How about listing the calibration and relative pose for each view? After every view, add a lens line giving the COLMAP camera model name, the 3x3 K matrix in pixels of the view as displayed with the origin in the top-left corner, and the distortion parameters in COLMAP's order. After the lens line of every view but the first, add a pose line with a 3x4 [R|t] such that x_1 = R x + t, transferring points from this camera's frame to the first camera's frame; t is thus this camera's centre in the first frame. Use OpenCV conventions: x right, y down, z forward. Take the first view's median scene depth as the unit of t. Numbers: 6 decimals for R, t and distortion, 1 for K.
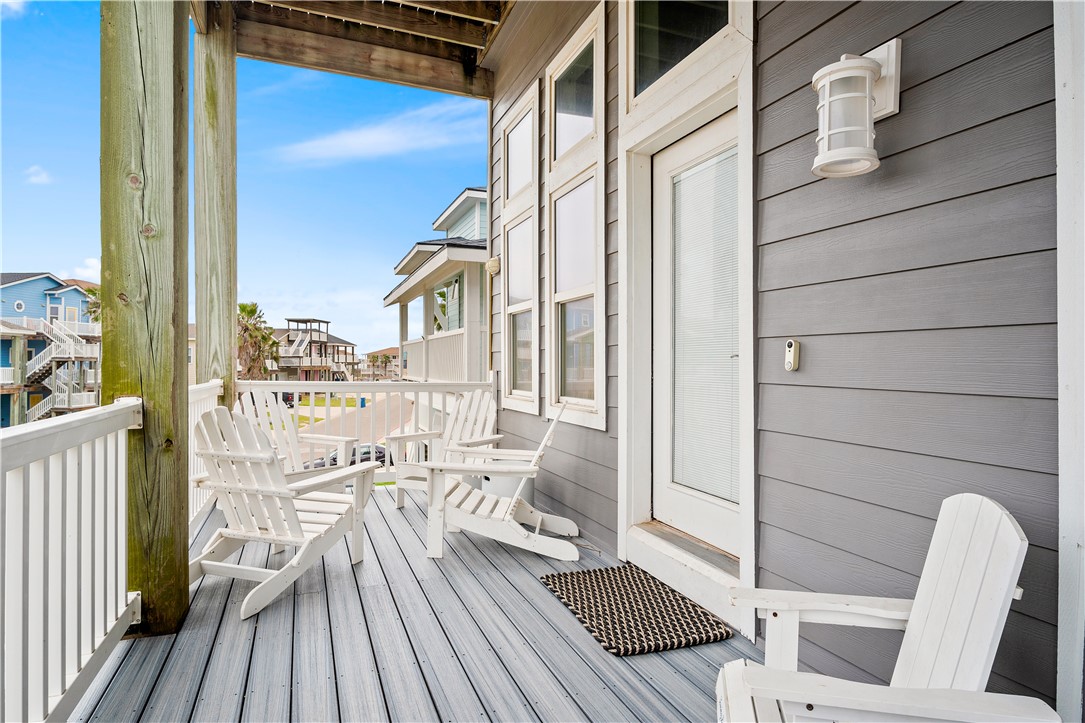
lens RADIAL K [[591.7, 0, 542.5], [0, 591.7, 361.5], [0, 0, 1]] dist [-0.005542, -0.001147]
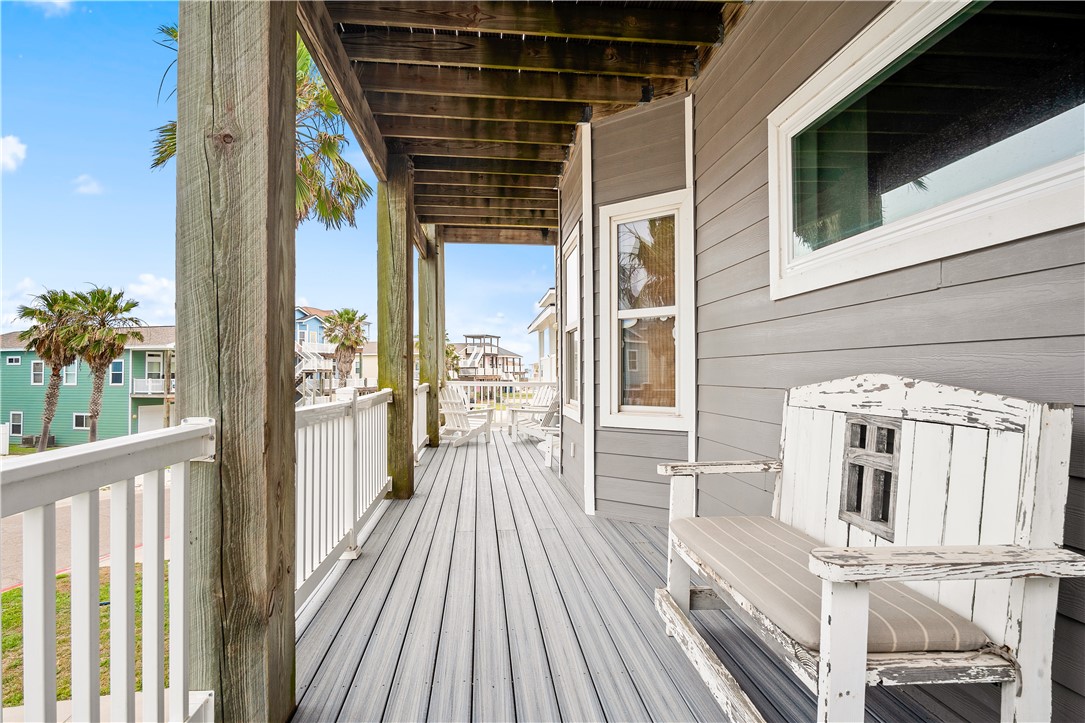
lens RADIAL K [[591.7, 0, 542.5], [0, 591.7, 361.5], [0, 0, 1]] dist [-0.005542, -0.001147]
pose [[0.961543, -0.011726, -0.274405, 0.057316], [0.007631, 0.999843, -0.015986, -0.000534], [0.274549, 0.013277, 0.961481, -0.132538]]
